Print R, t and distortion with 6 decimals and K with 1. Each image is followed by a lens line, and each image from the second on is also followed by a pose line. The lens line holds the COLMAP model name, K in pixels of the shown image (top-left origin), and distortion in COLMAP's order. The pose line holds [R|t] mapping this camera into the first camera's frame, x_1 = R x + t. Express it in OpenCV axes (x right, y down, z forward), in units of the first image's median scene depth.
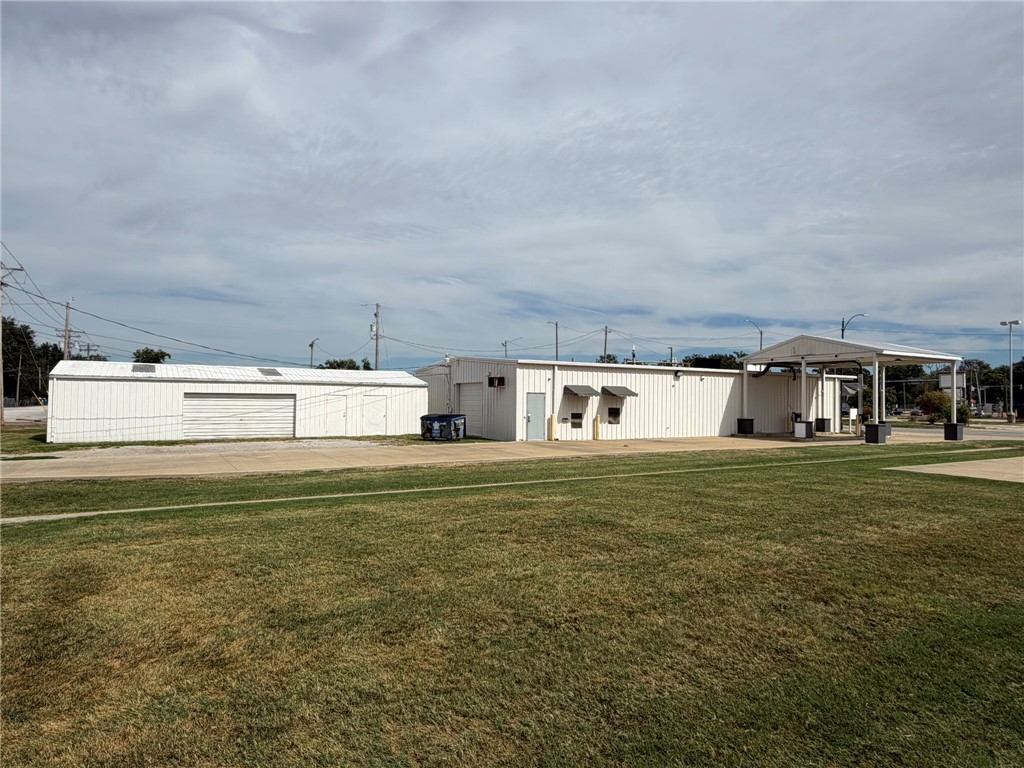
lens RADIAL K [[613.1, 0, 513.3], [0, 613.1, 382.3], [0, 0, 1]] dist [0.006304, 0.000364]
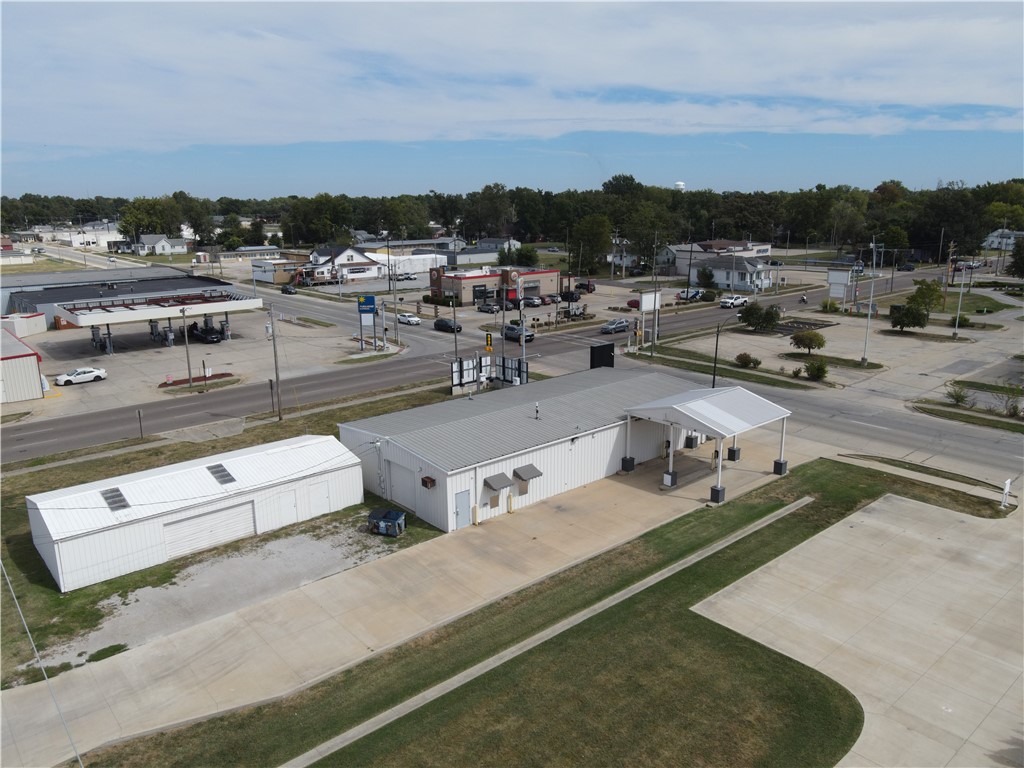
lens RADIAL K [[743.8, 0, 512.7], [0, 743.8, 384.8], [0, 0, 1]] dist [-0.011129, -0.000709]
pose [[0.983330, -0.065823, 0.169499, -0.097321], [0.017604, 0.962262, 0.271555, -0.563765], [-0.180977, -0.264045, 0.947379, -0.359024]]
